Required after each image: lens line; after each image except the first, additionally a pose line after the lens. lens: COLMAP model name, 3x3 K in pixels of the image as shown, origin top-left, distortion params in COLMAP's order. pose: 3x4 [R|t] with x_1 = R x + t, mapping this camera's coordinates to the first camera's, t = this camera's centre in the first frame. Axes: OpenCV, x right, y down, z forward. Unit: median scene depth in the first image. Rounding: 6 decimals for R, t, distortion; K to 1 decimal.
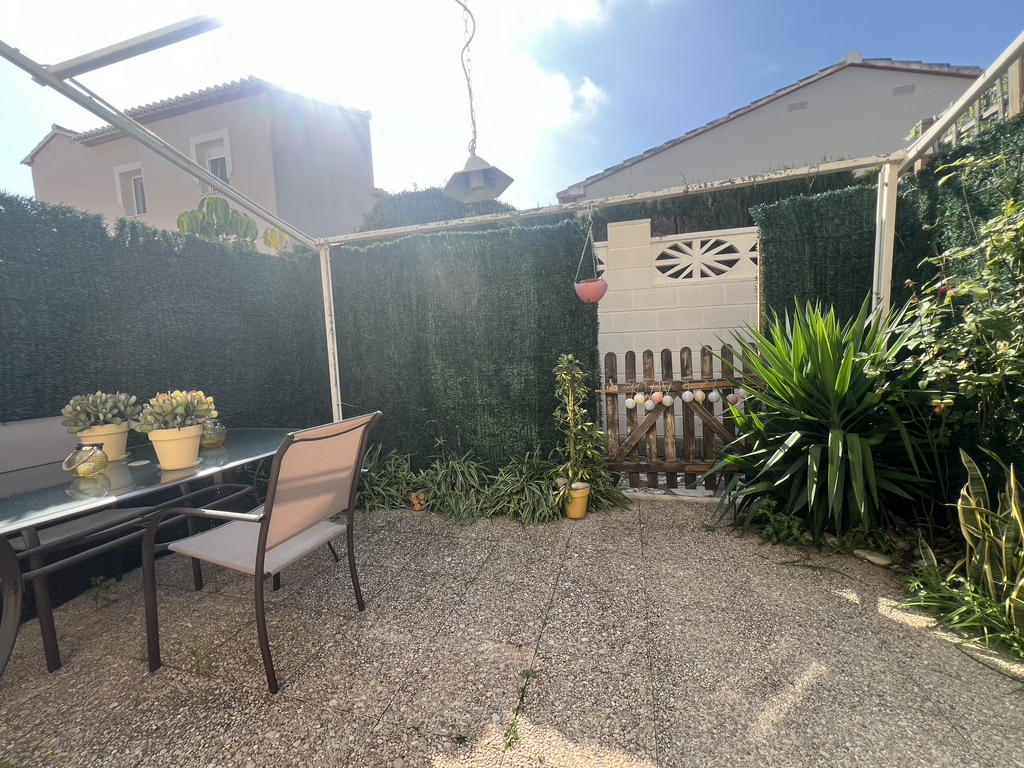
lens RADIAL K [[411.1, 0, 510.5], [0, 411.1, 381.6], [0, 0, 1]] dist [-0.005190, -0.000276]
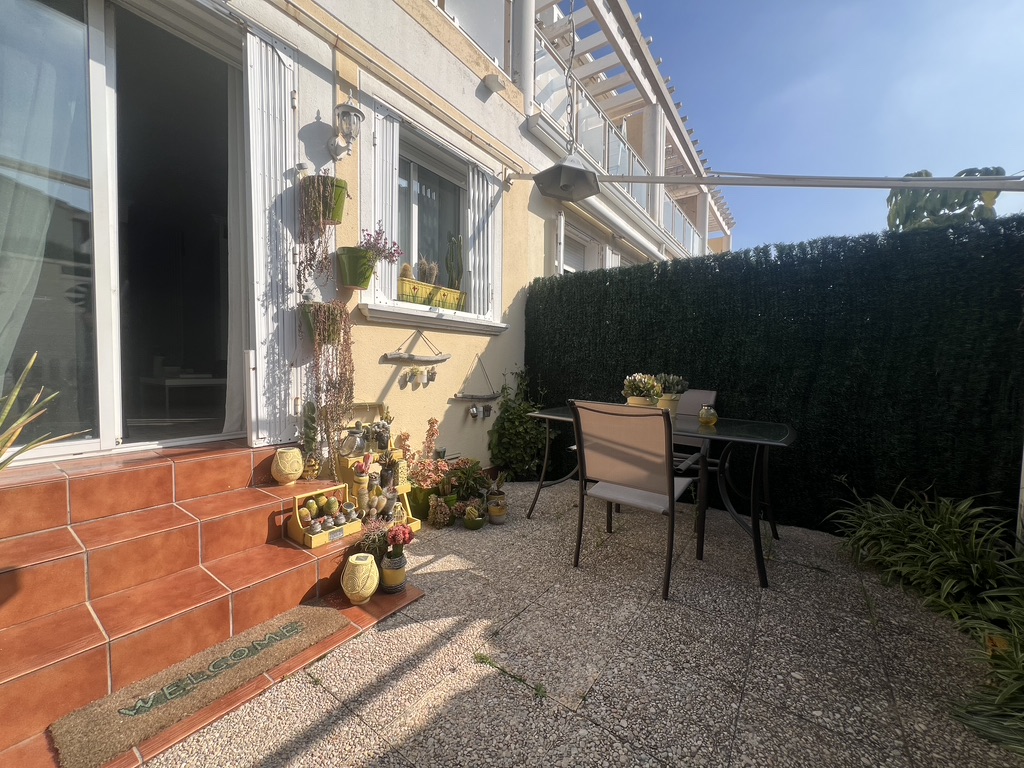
lens RADIAL K [[411.1, 0, 510.5], [0, 411.1, 381.6], [0, 0, 1]] dist [-0.005190, -0.000276]
pose [[-0.334637, 0.076567, -0.939232, 0.990812], [-0.084227, 0.990274, 0.110737, -0.095687], [0.938576, 0.116165, -0.324933, 1.287310]]
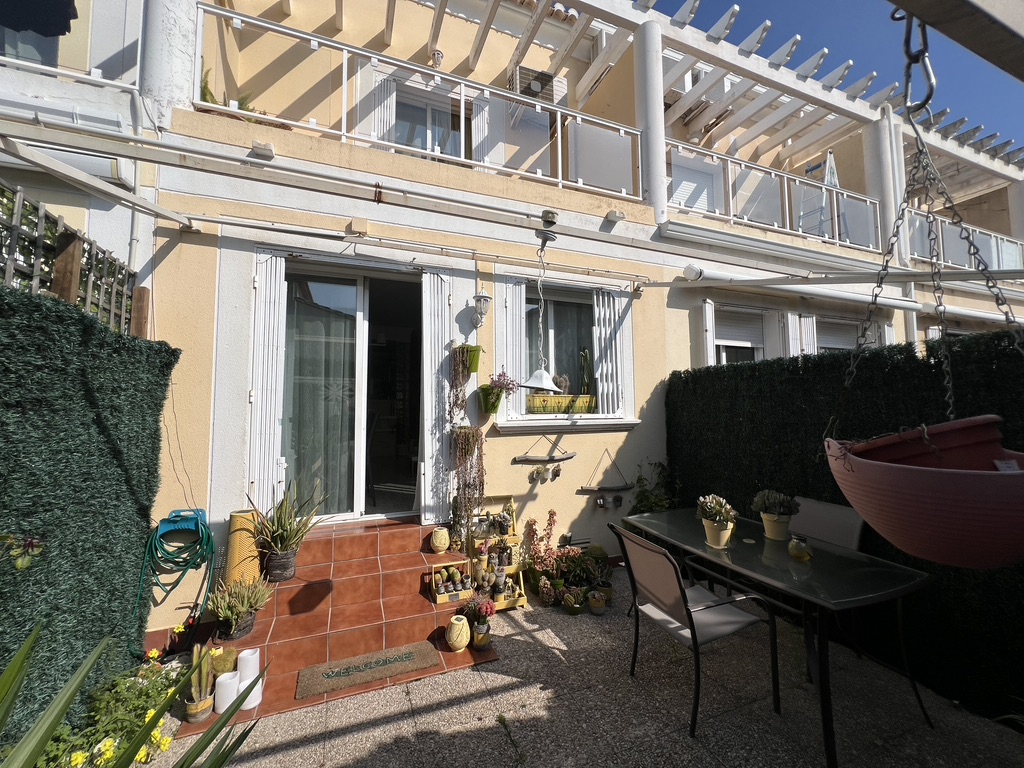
lens RADIAL K [[411.1, 0, 510.5], [0, 411.1, 381.6], [0, 0, 1]] dist [-0.005190, -0.000276]
pose [[-0.794794, 0.011084, -0.606778, 0.925117], [-0.012665, 0.999313, 0.034843, -0.564690], [0.606747, 0.035378, -0.794107, 2.168510]]
